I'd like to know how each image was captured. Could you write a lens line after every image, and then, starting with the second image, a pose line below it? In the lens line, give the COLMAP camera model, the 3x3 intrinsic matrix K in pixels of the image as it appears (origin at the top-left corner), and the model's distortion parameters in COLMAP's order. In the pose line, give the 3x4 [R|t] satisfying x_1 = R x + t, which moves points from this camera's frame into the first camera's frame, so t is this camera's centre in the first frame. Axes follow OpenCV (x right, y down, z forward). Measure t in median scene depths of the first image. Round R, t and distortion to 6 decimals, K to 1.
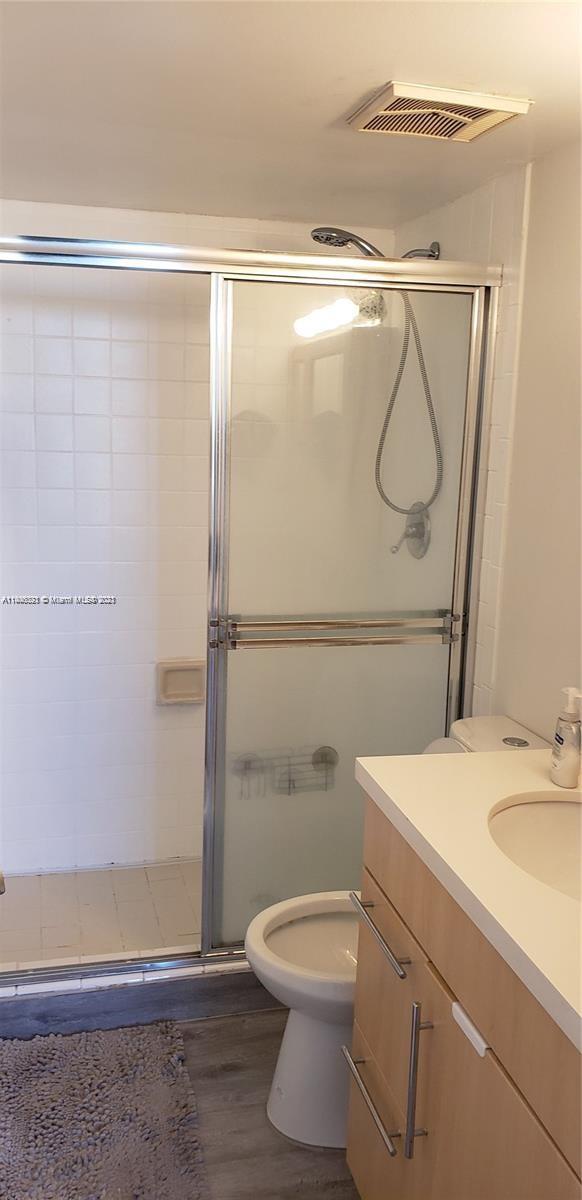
lens RADIAL K [[934.5, 0, 292.3], [0, 934.5, 577.5], [0, 0, 1]] dist [0.102390, -0.155357]
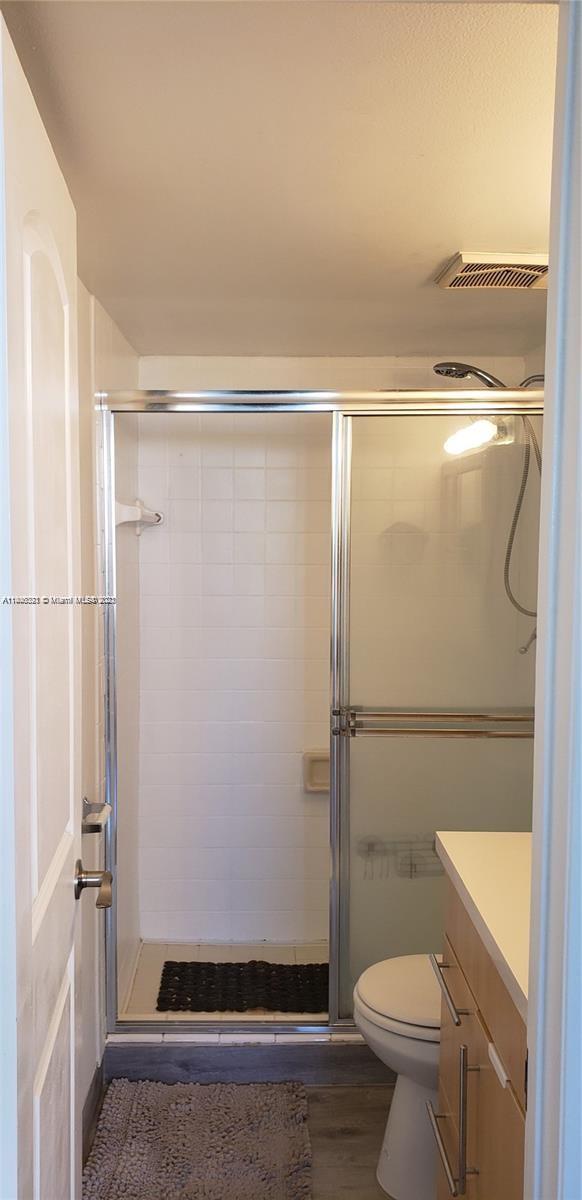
lens RADIAL K [[944.0, 0, 291.0], [0, 944.0, 600.0], [0, 0, 1]] dist [0.148370, -0.261338]
pose [[0.974194, -0.006278, -0.225626, 0.120077], [-0.014854, 0.995663, -0.091839, 0.019094], [0.225224, 0.092821, 0.969875, -0.126383]]
